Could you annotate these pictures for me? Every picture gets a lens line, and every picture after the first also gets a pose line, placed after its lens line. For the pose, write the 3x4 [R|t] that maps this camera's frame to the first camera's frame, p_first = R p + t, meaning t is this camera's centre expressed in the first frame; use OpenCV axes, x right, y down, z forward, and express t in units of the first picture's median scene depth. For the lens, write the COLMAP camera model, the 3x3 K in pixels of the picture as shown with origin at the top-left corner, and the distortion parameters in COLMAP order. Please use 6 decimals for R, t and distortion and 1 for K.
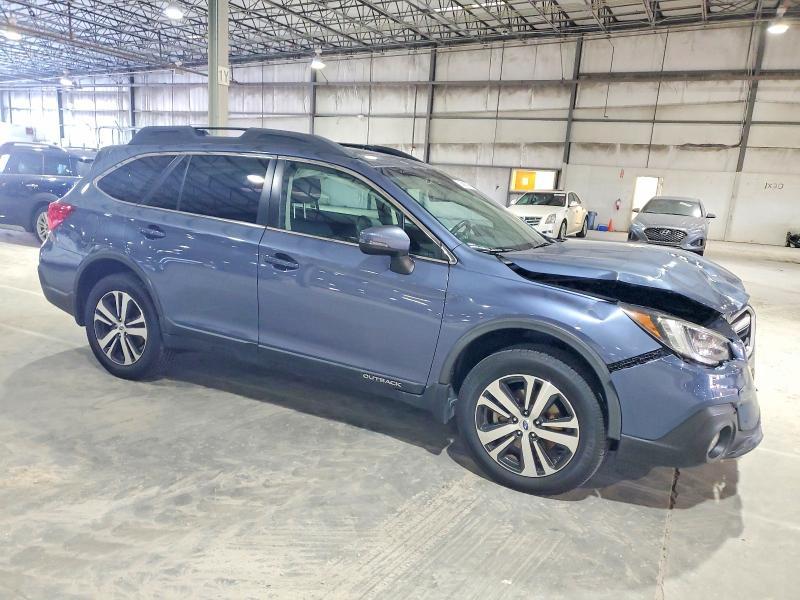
lens RADIAL K [[649.2, 0, 400.1], [0, 649.2, 328.2], [0, 0, 1]] dist [0.008855, 0.006008]
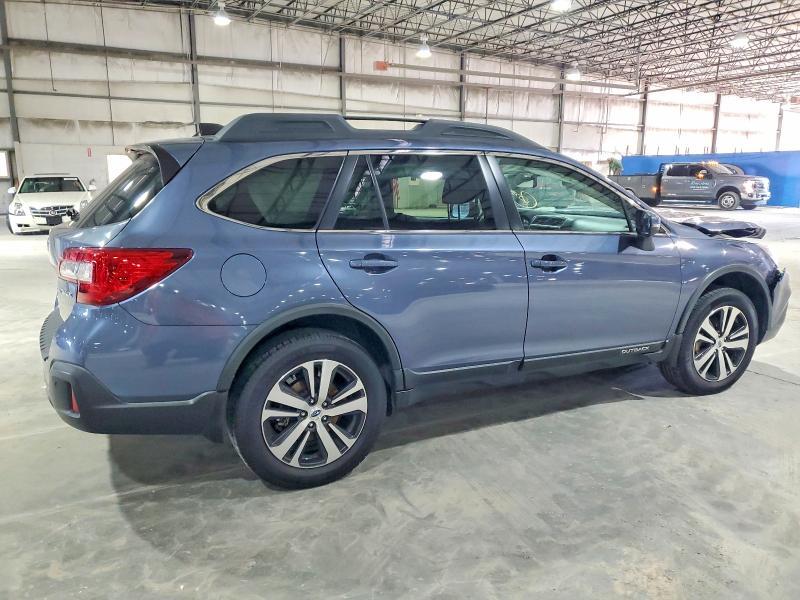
lens RADIAL K [[636.9, 0, 400.0], [0, 636.9, 300.0], [0, 0, 1]] dist [0.022740, 0.005752]
pose [[0.558393, -0.219887, 0.799904, -0.455128], [0.218415, 0.969180, 0.113949, -0.087839], [-0.800308, 0.111082, 0.589210, 0.271893]]
